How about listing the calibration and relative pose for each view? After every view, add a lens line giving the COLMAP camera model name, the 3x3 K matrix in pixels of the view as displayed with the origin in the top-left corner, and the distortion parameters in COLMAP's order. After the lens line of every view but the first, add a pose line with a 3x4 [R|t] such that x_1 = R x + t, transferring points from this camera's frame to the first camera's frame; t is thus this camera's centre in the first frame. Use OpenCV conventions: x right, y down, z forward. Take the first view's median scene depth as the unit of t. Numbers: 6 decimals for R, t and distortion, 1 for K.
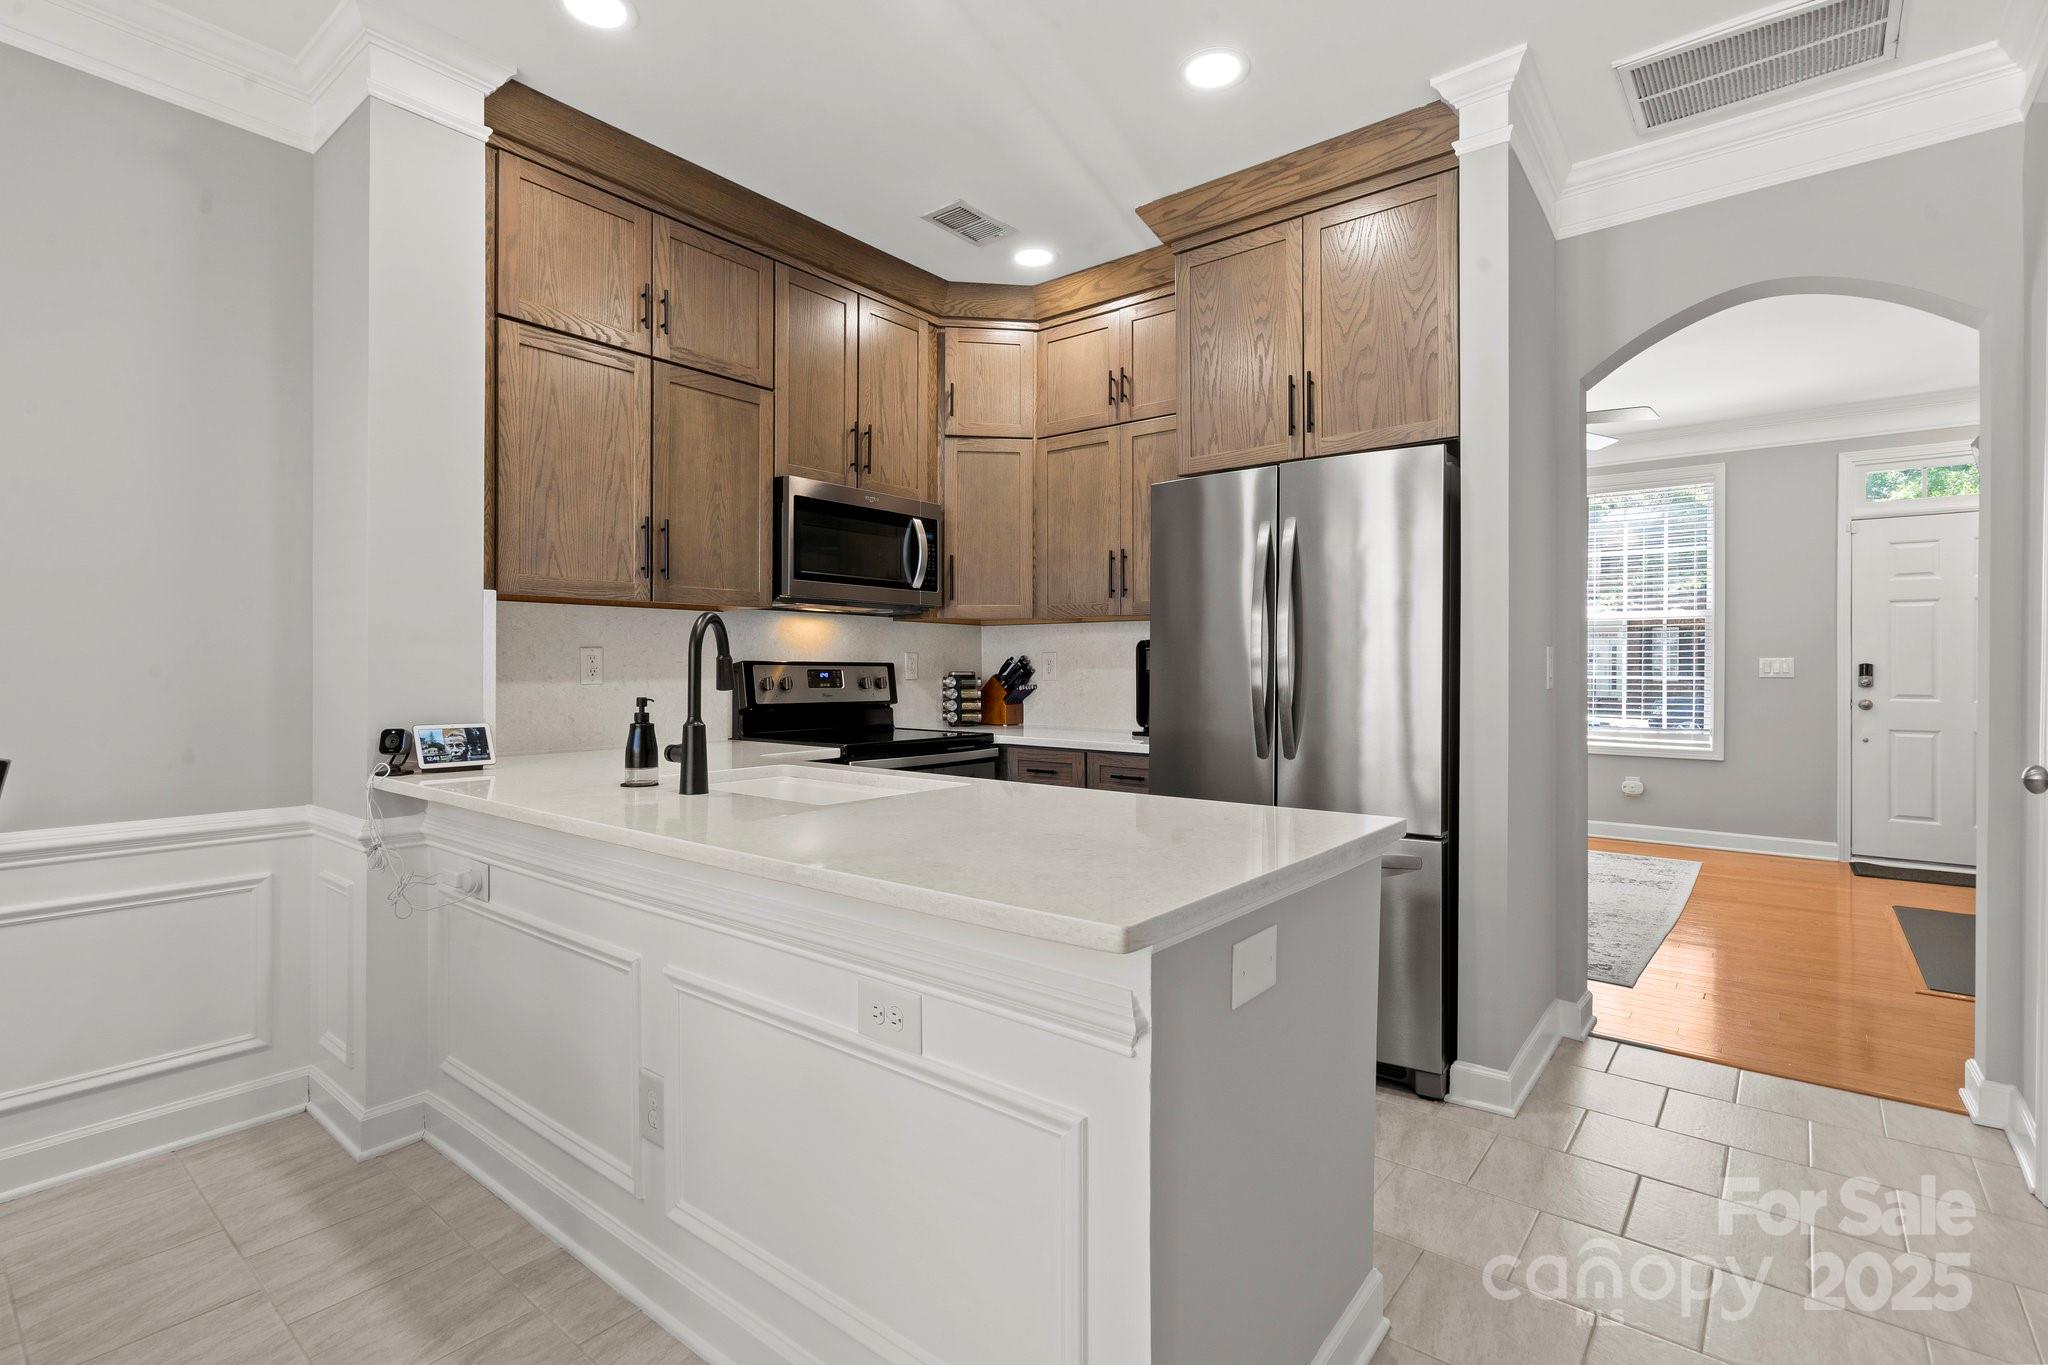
lens RADIAL K [[947.7, 0, 1022.1], [0, 947.7, 658.4], [0, 0, 1]] dist [-0.001234, 0.000398]
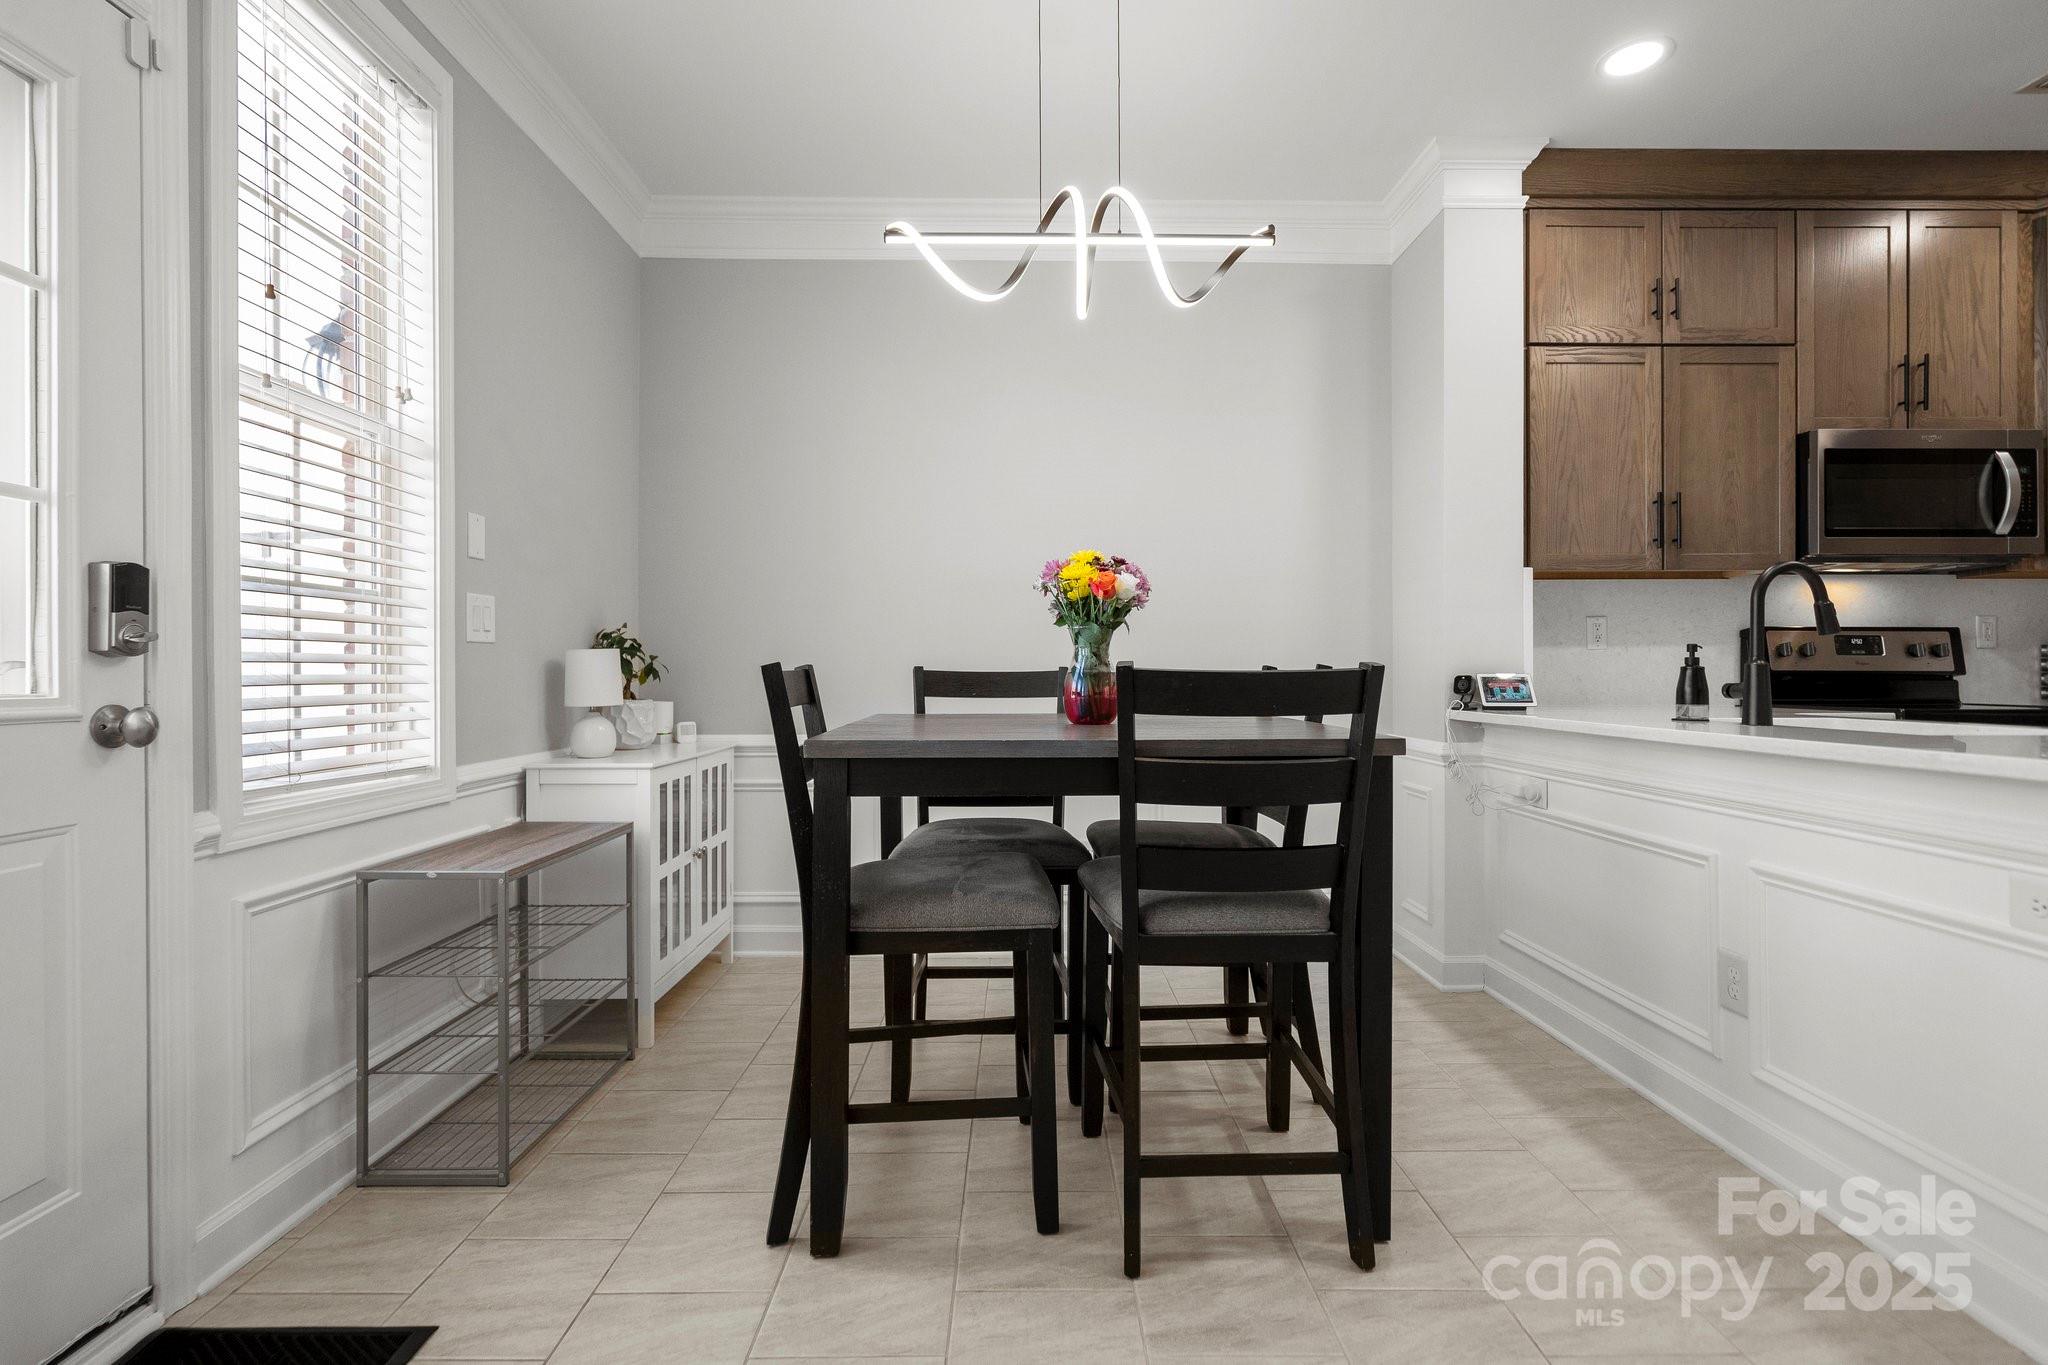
lens RADIAL K [[929.1, 0, 1037.6], [0, 929.1, 669.2], [0, 0, 1]] dist [0.001609, 0.000137]
pose [[0.639255, -0.004074, -0.768984, -0.028132], [0.010206, 0.999943, 0.003187, 0.039776], [0.768927, -0.009886, 0.639260, -0.216900]]
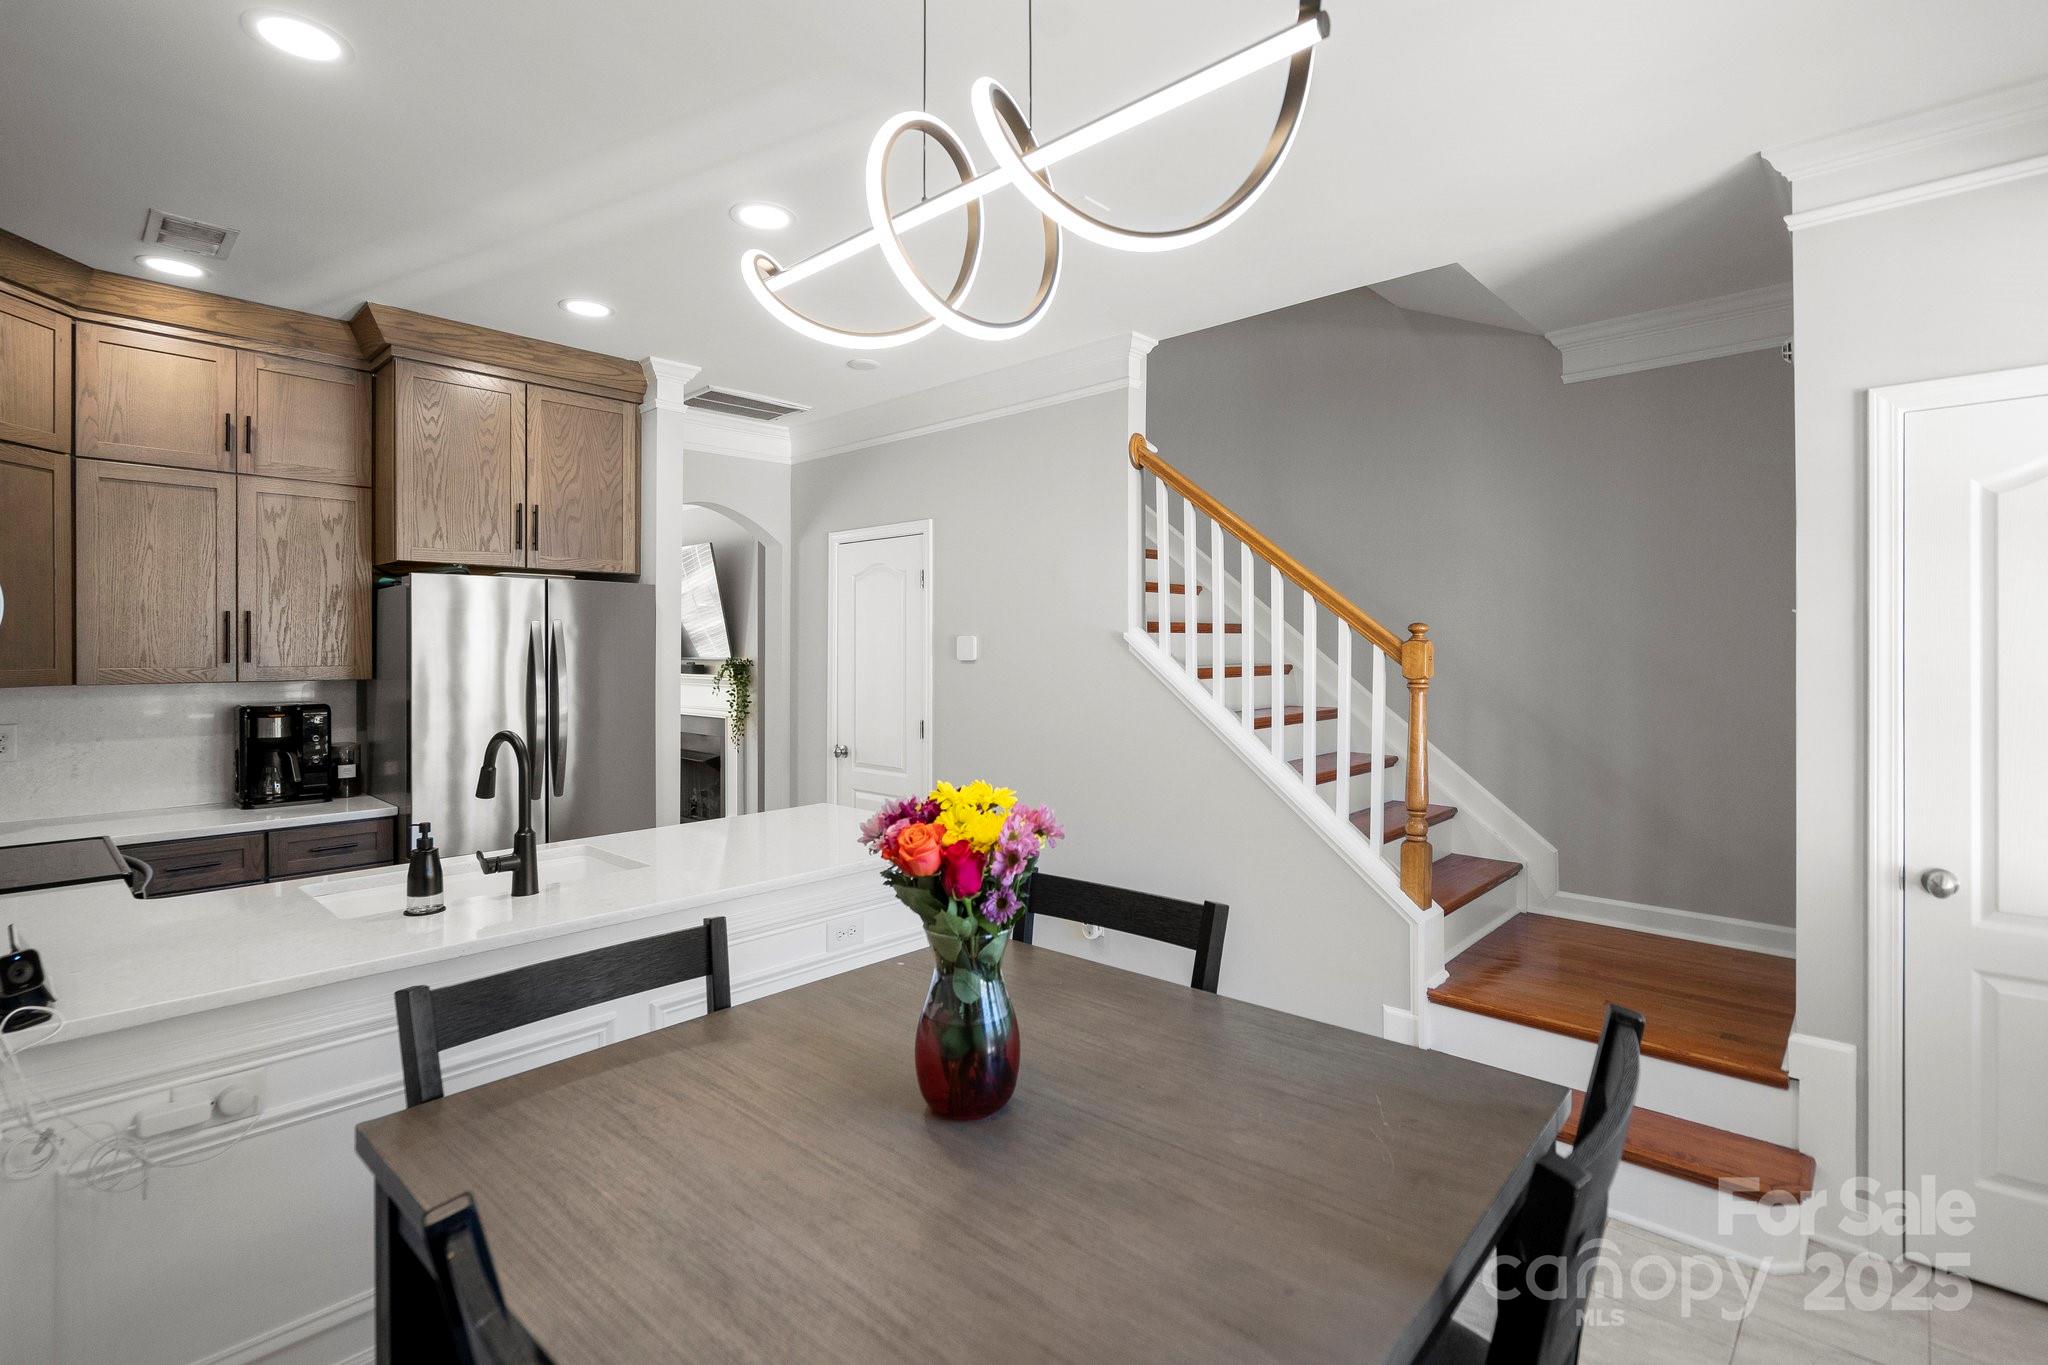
lens RADIAL K [[947.7, 0, 1022.1], [0, 947.7, 658.4], [0, 0, 1]] dist [-0.001234, 0.000398]
pose [[0.074192, -0.012796, 0.997162, -0.897649], [-0.004684, 0.999902, 0.013180, -0.099016], [-0.997233, -0.005648, 0.074124, 0.199987]]
